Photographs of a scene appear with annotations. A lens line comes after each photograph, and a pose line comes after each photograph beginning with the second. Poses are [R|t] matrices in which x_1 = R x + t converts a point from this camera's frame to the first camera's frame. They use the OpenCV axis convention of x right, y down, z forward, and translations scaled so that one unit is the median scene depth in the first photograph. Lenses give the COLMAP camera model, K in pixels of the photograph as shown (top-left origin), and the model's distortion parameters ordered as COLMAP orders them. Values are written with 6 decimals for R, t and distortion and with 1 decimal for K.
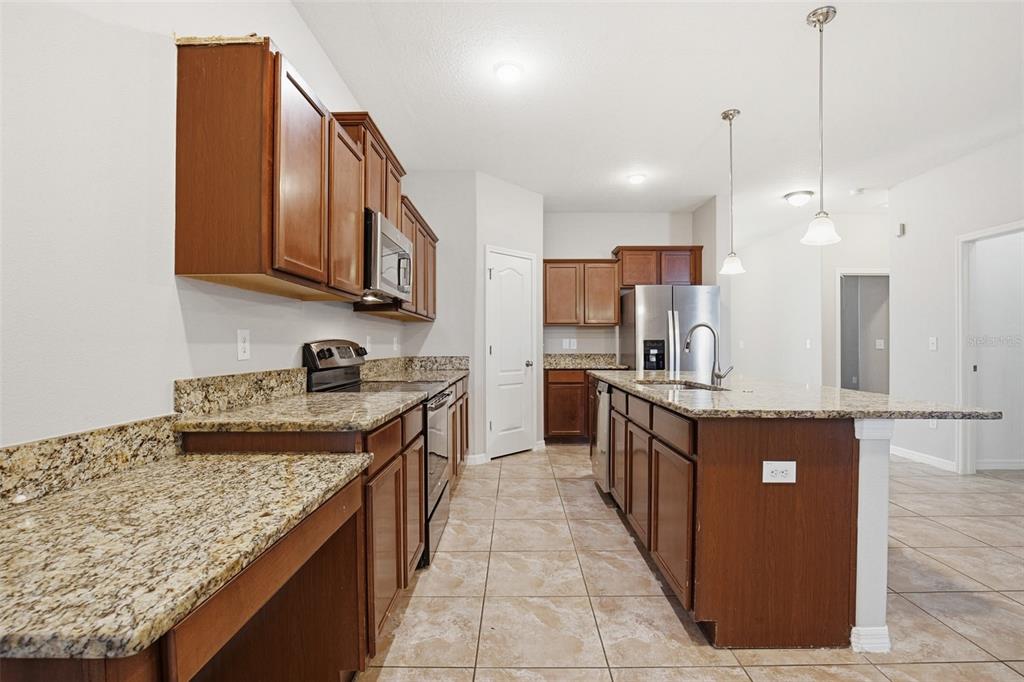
lens RADIAL K [[474.0, 0, 511.8], [0, 474.0, 345.9], [0, 0, 1]] dist [-0.038475, 0.008841]
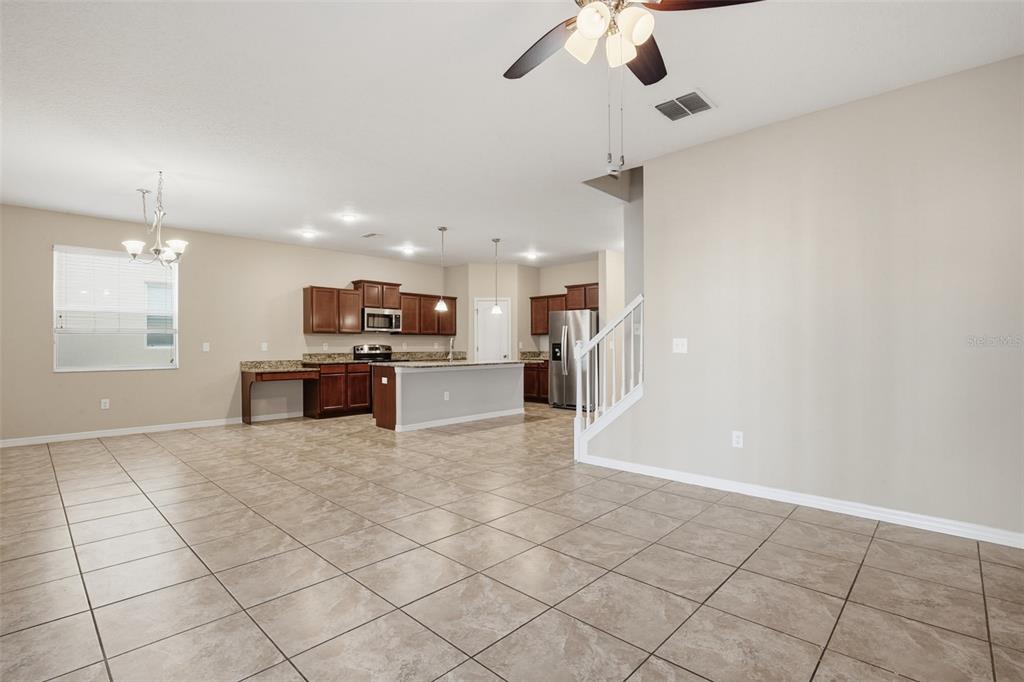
lens RADIAL K [[479.7, 0, 511.9], [0, 479.7, 338.3], [0, 0, 1]] dist [-0.032613, 0.006096]
pose [[0.731881, -0.012861, -0.681311, 1.524800], [0.001198, 0.999845, -0.017587, 0.000303], [0.681432, 0.012055, 0.731783, -0.433155]]
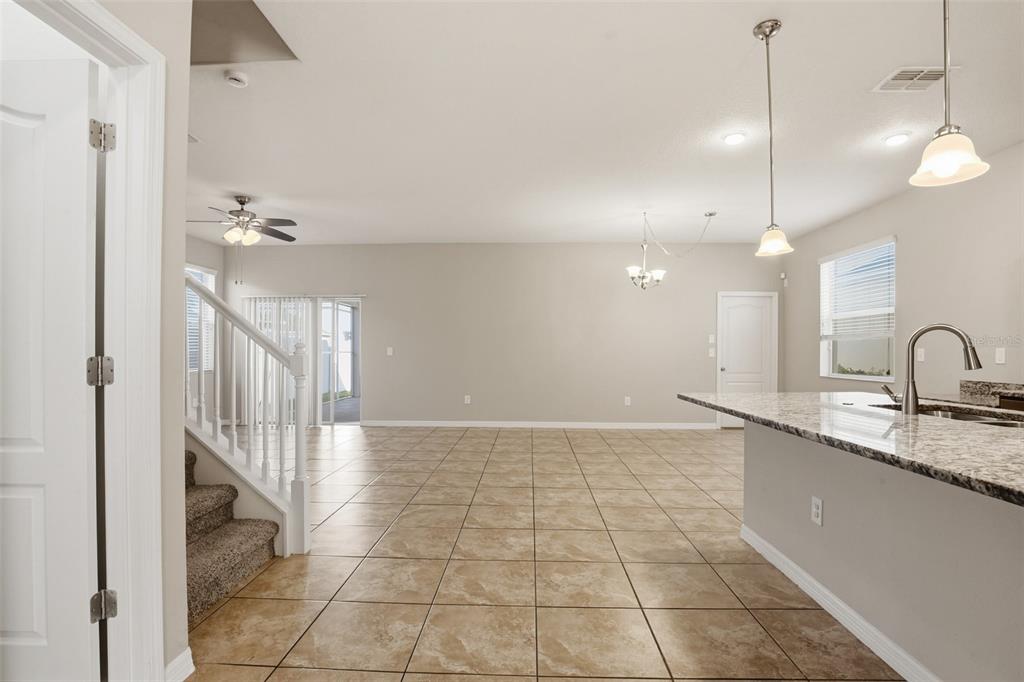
lens RADIAL K [[479.7, 0, 511.9], [0, 479.7, 338.3], [0, 0, 1]] dist [-0.032613, 0.006096]
pose [[-0.999653, -0.003065, 0.026170, 0.620551], [-0.003690, 0.999709, -0.023850, -0.007996], [-0.026089, -0.023939, -0.999373, 1.062242]]
